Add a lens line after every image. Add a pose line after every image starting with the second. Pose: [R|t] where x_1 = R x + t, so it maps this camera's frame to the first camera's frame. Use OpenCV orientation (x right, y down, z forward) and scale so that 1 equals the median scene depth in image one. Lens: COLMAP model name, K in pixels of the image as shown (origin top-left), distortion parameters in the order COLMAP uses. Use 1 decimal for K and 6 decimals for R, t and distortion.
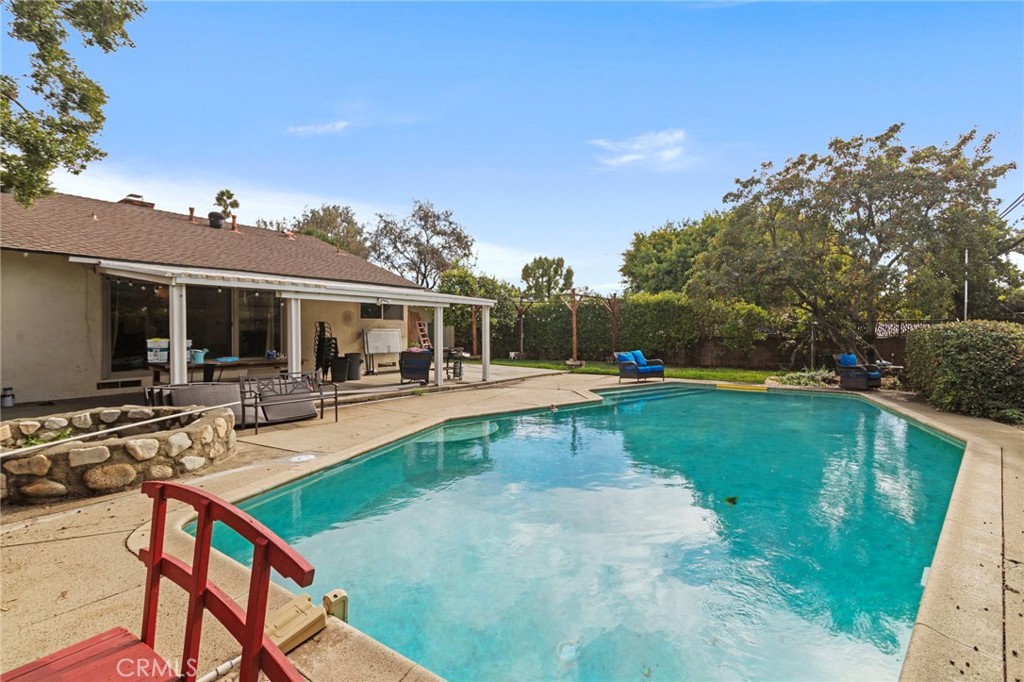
lens RADIAL K [[493.7, 0, 509.3], [0, 493.7, 345.3], [0, 0, 1]] dist [-0.001447, 0.000713]
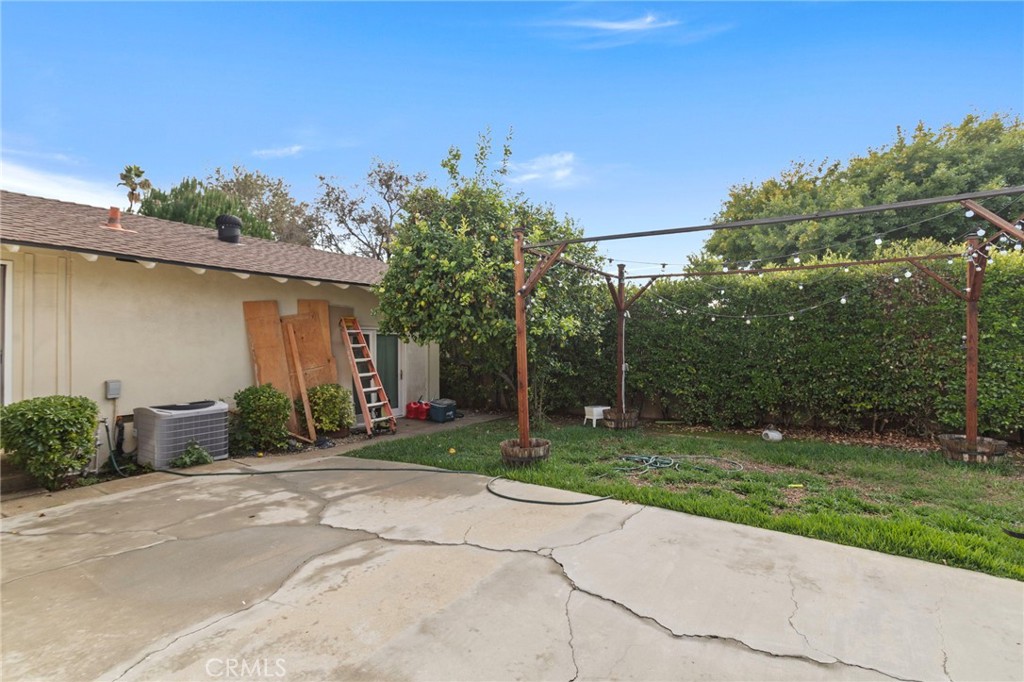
lens RADIAL K [[493.7, 0, 509.3], [0, 493.7, 345.3], [0, 0, 1]] dist [-0.001447, 0.000713]
pose [[0.998357, -0.005815, 0.057001, -0.041620], [0.007100, 0.999725, -0.022360, -0.013506], [-0.056855, 0.022728, 0.998124, 0.309906]]
